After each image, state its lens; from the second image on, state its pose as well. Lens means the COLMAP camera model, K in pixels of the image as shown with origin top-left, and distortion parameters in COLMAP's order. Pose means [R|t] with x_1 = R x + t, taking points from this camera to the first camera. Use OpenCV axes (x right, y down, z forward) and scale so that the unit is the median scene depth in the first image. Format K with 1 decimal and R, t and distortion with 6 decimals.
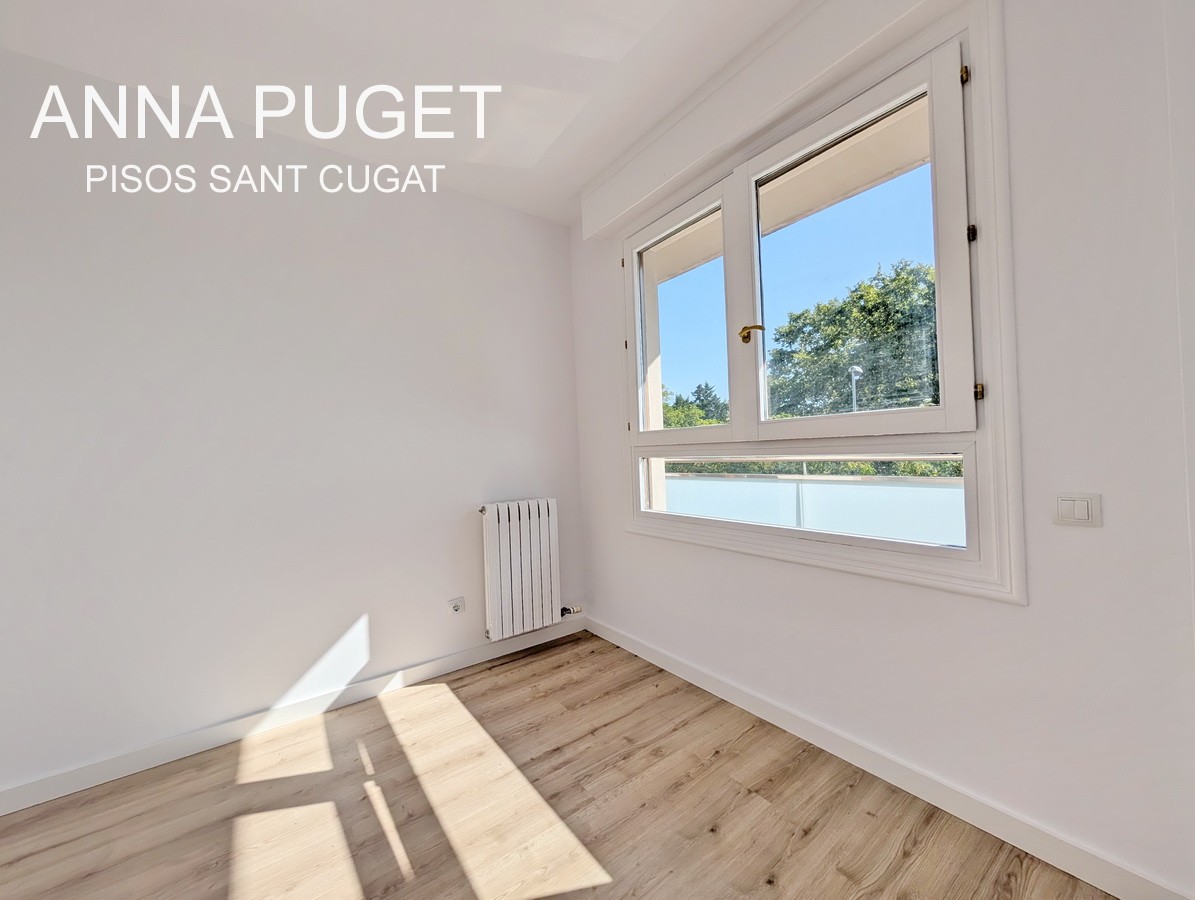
lens RADIAL K [[449.3, 0, 599.6], [0, 449.3, 453.8], [0, 0, 1]] dist [0.000258, 0.000306]
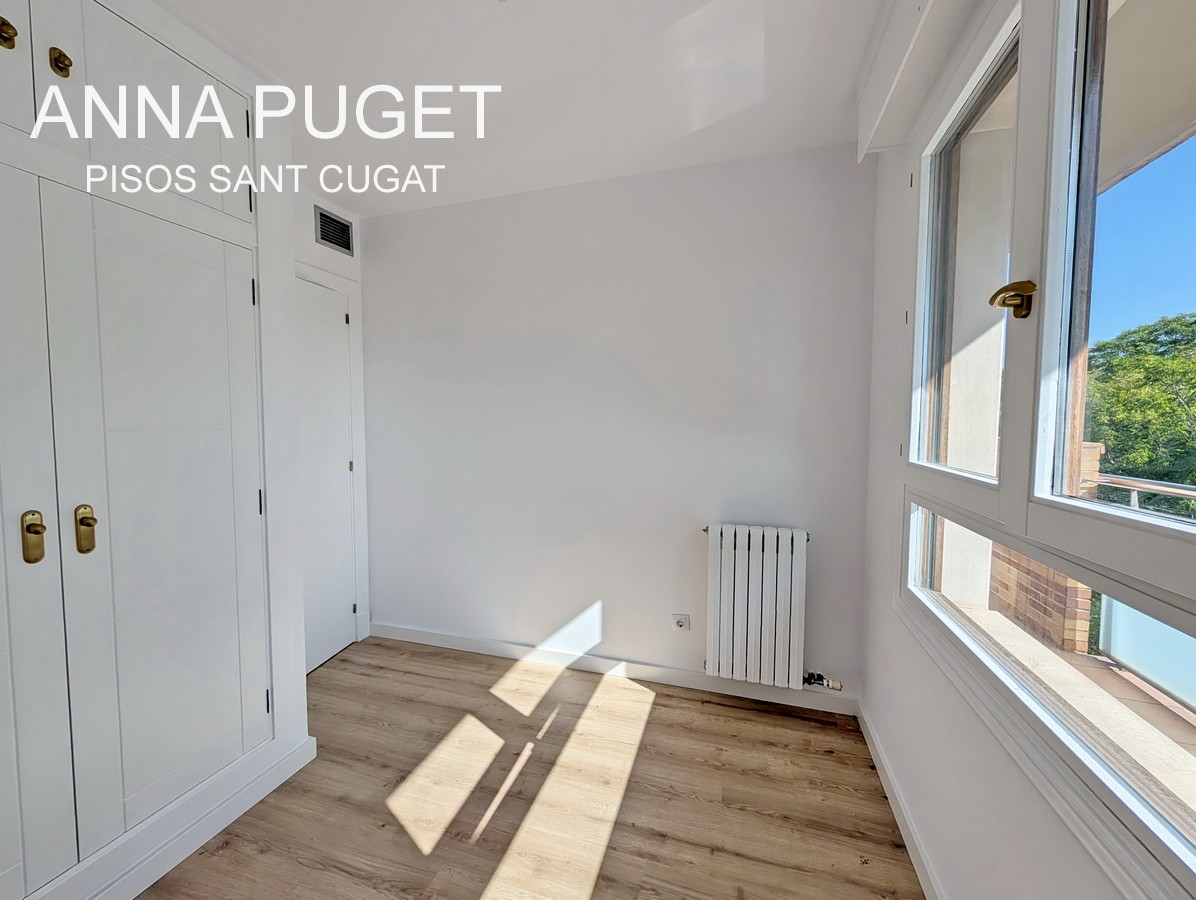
lens RADIAL K [[467.2, 0, 600.6], [0, 467.2, 447.5], [0, 0, 1]] dist [-0.000663, 0.000035]
pose [[0.594247, 0.080599, -0.800234, 0.454626], [-0.026736, 0.996396, 0.080502, -0.141108], [0.803838, -0.026443, 0.594261, 0.362460]]
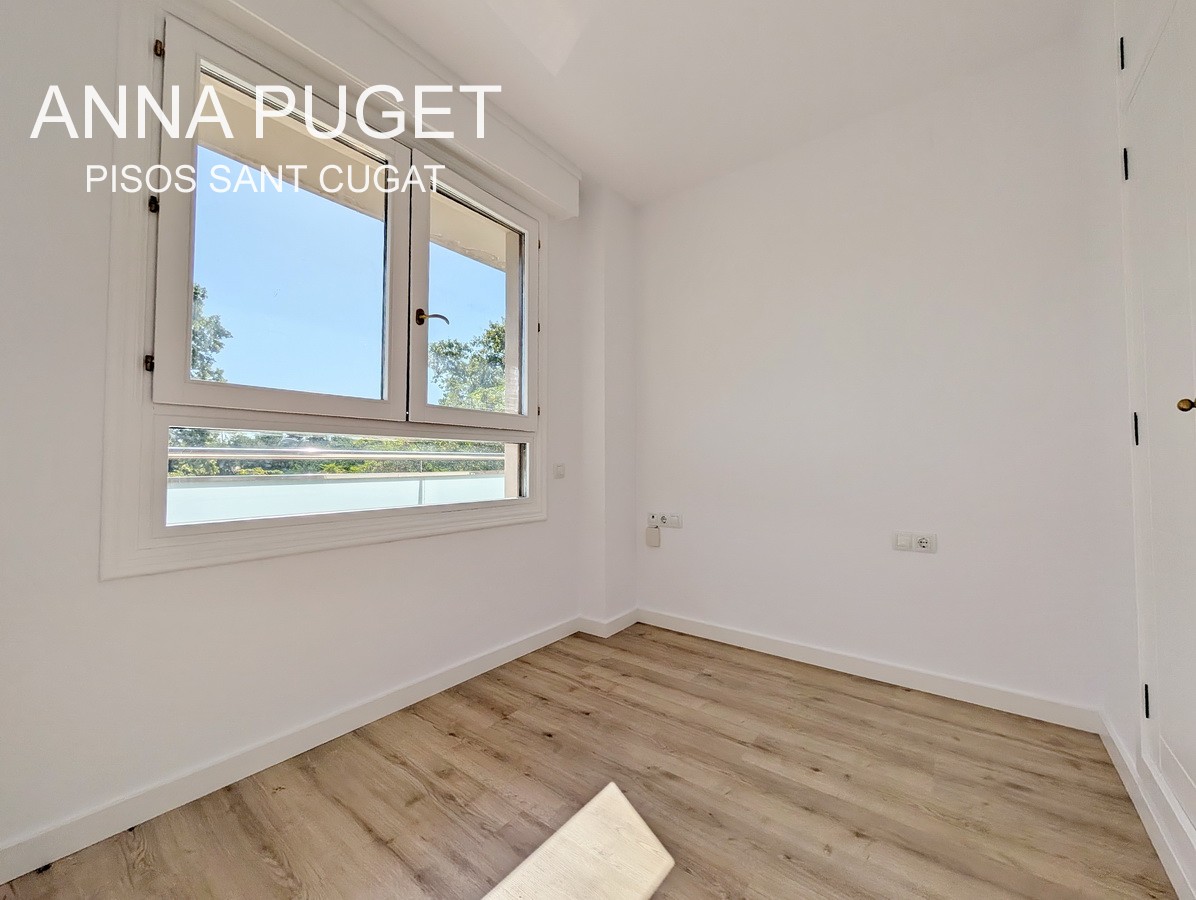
lens RADIAL K [[467.2, 0, 600.6], [0, 467.2, 447.5], [0, 0, 1]] dist [-0.000663, 0.000035]
pose [[-0.258563, 0.064669, 0.963827, -0.760178], [0.009464, 0.997878, -0.064415, 0.098675], [-0.965948, -0.007533, -0.258626, 0.859631]]
